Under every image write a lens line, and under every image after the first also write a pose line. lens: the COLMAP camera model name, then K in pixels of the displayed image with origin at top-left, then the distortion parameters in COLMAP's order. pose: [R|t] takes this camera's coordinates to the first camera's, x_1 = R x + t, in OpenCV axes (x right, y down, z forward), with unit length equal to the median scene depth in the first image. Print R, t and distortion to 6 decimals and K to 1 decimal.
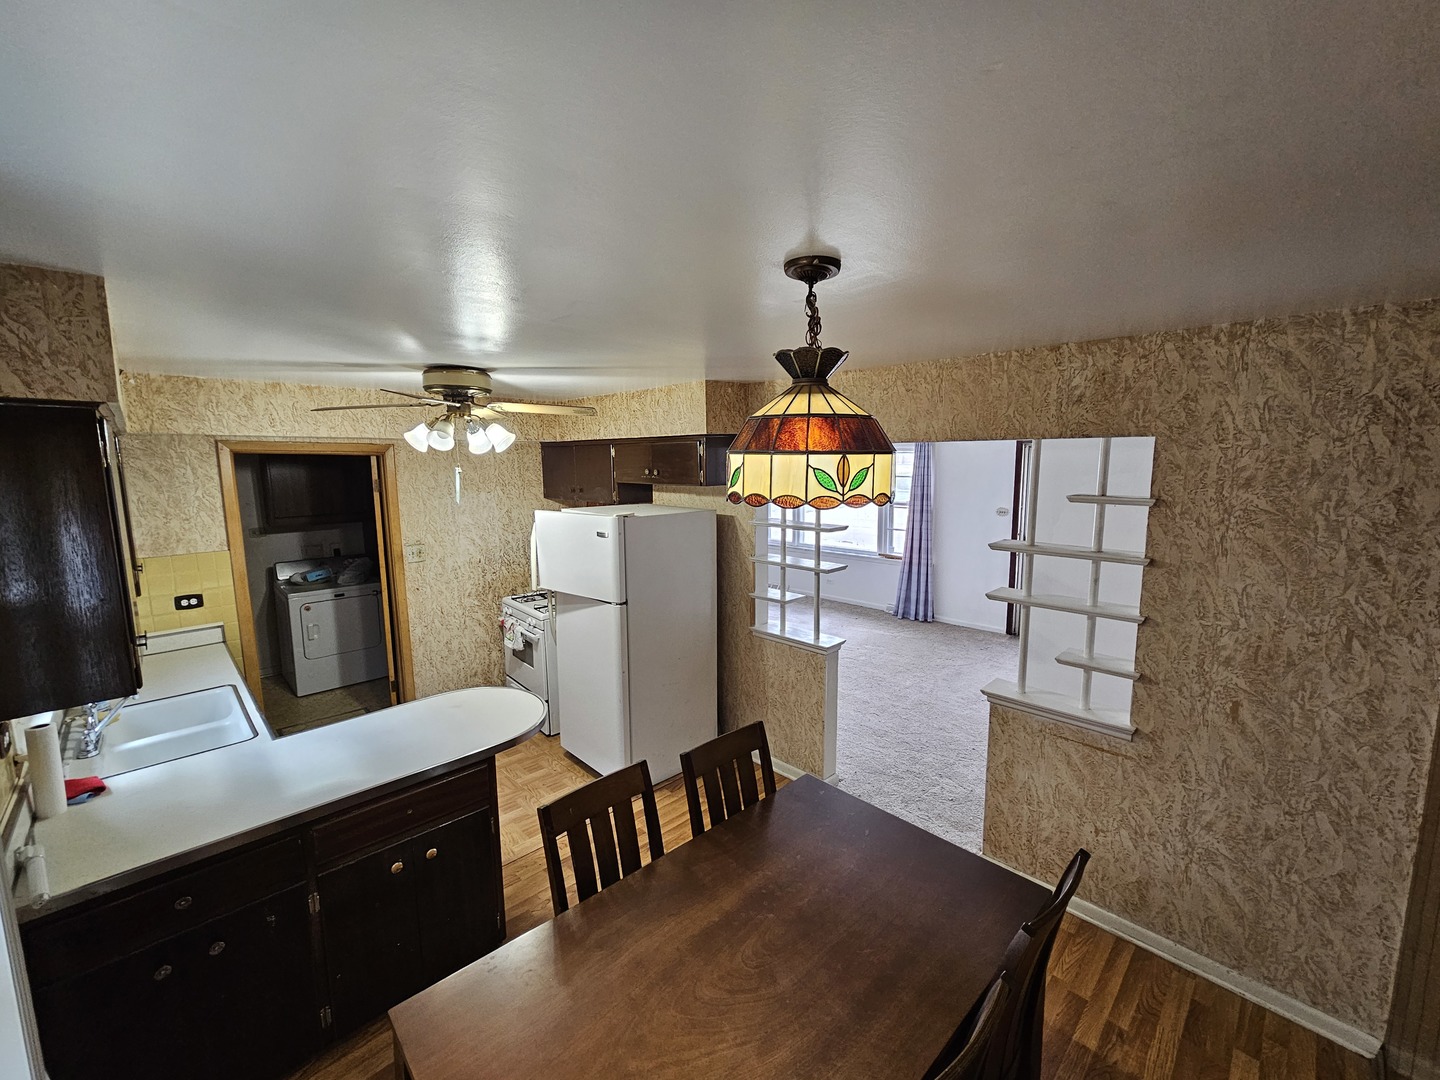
lens RADIAL K [[570.9, 0, 726.4], [0, 570.9, 545.0], [0, 0, 1]] dist [-0.003663, 0.000392]
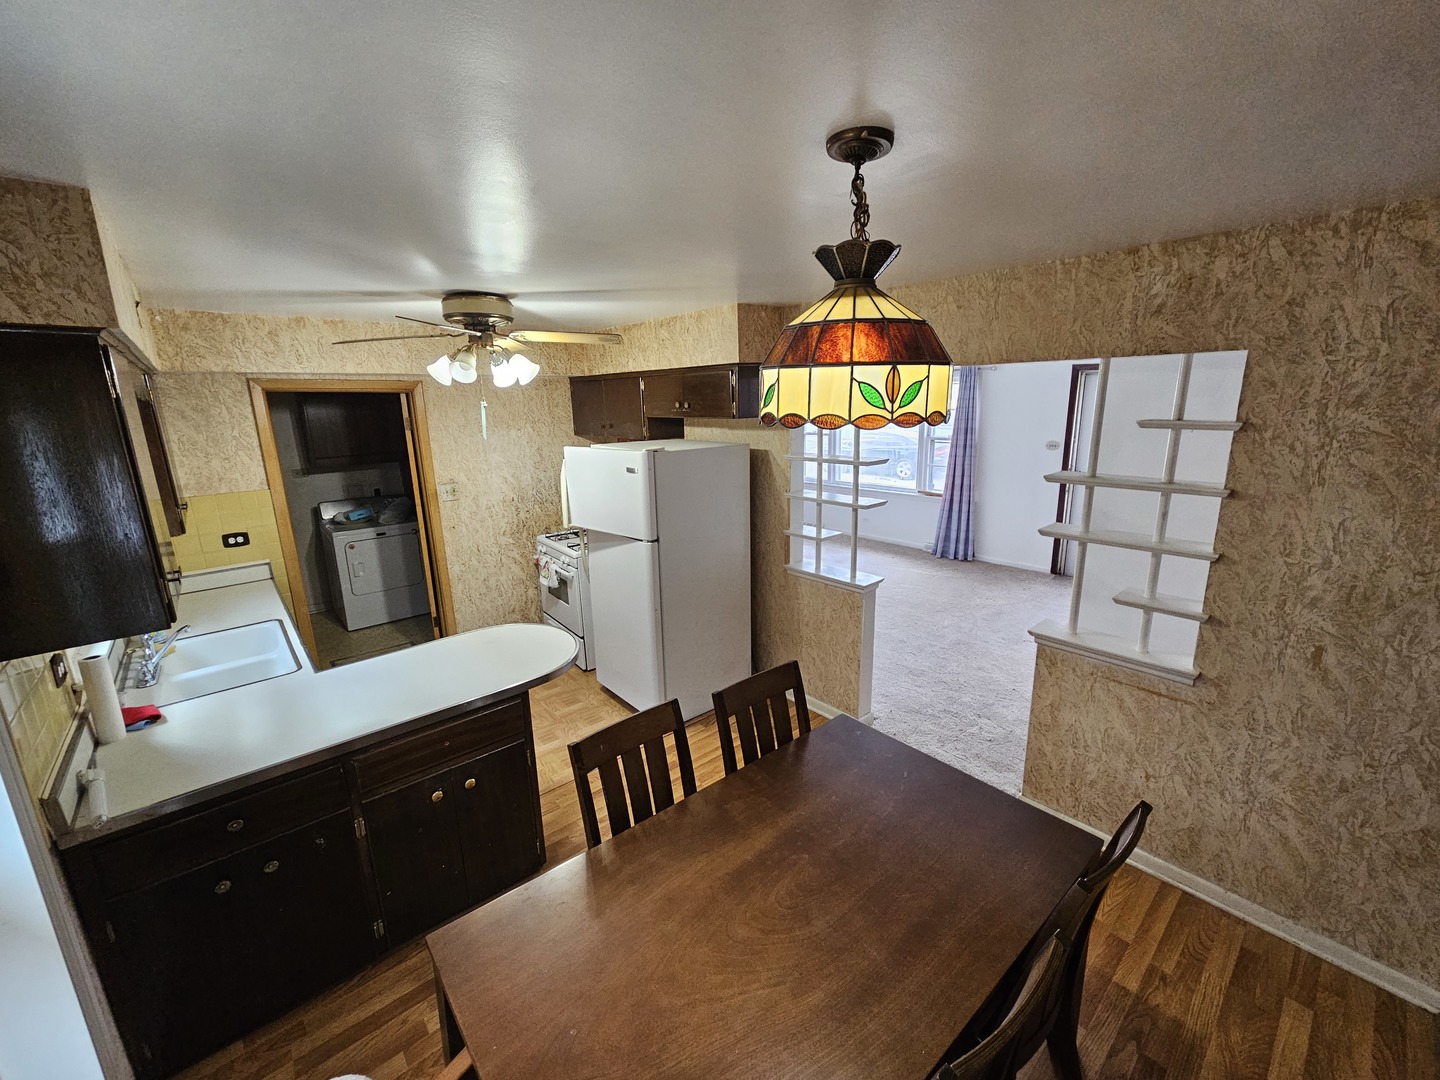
lens RADIAL K [[570.8, 0, 725.4], [0, 570.8, 539.4], [0, 0, 1]] dist [-0.004088, 0.000316]
pose [[0.998128, -0.000811, -0.061153, 0.001045], [0.006647, 0.995427, 0.095289, 0.009530], [0.060797, -0.095517, 0.993569, 0.043720]]
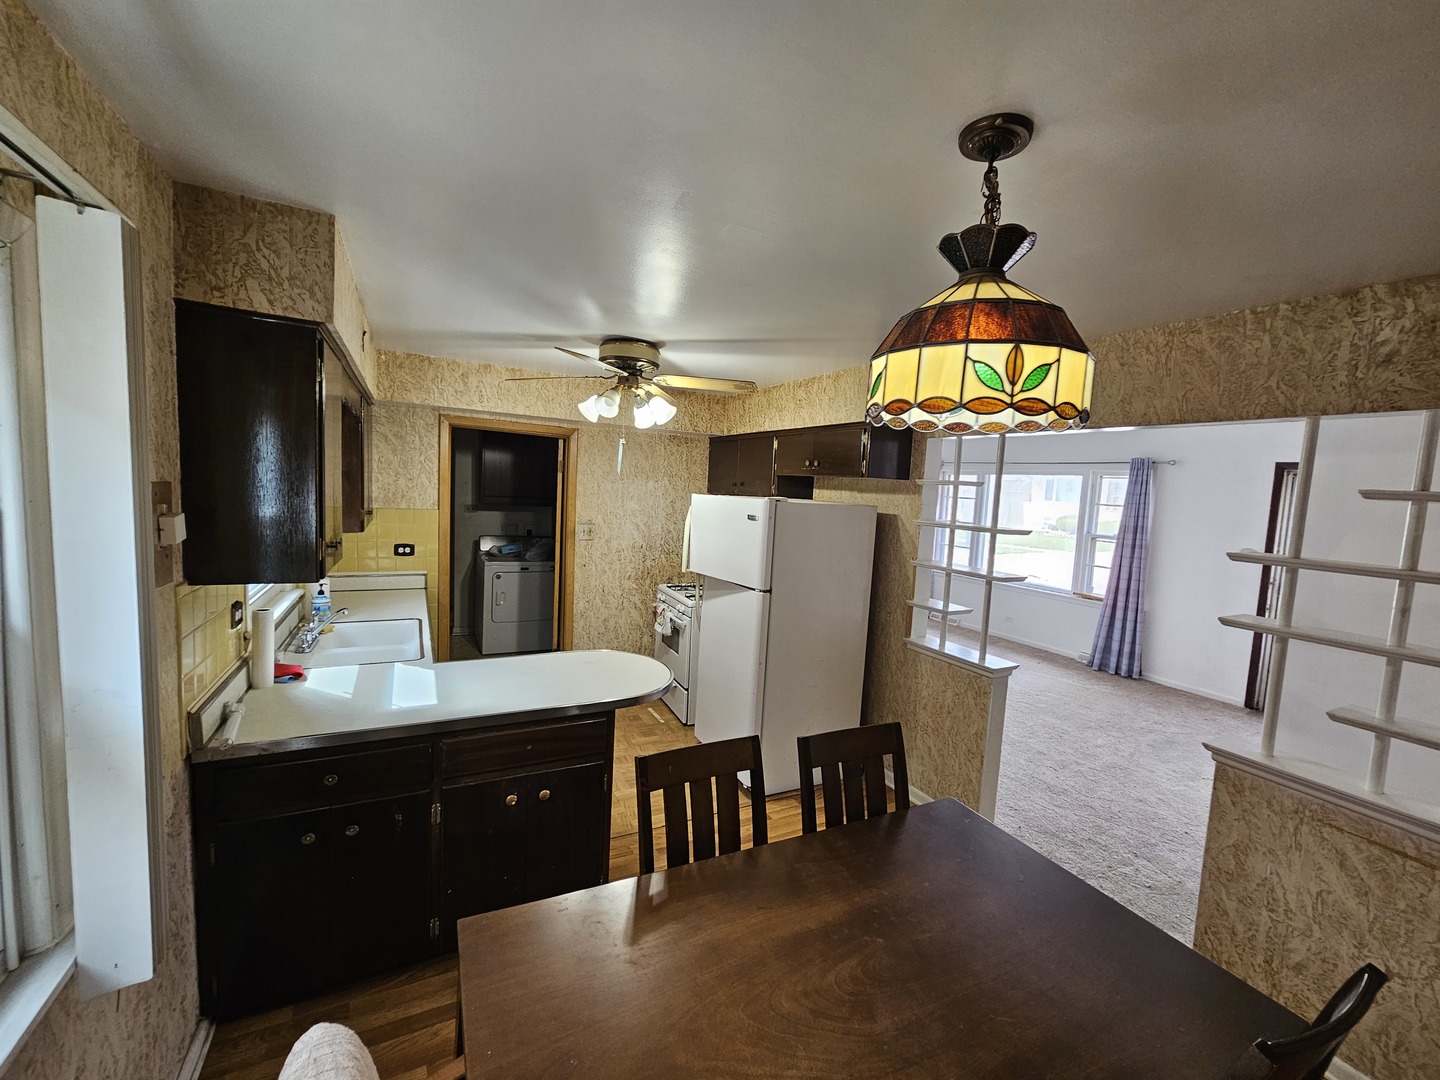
lens RADIAL K [[575.8, 0, 732.2], [0, 575.8, 540.0], [0, 0, 1]] dist [-0.009752, 0.004151]
pose [[0.956655, 0.082913, -0.279171, 0.034058], [-0.097637, 0.994448, -0.039234, 0.080515], [0.274368, 0.064791, 0.959440, 0.071921]]
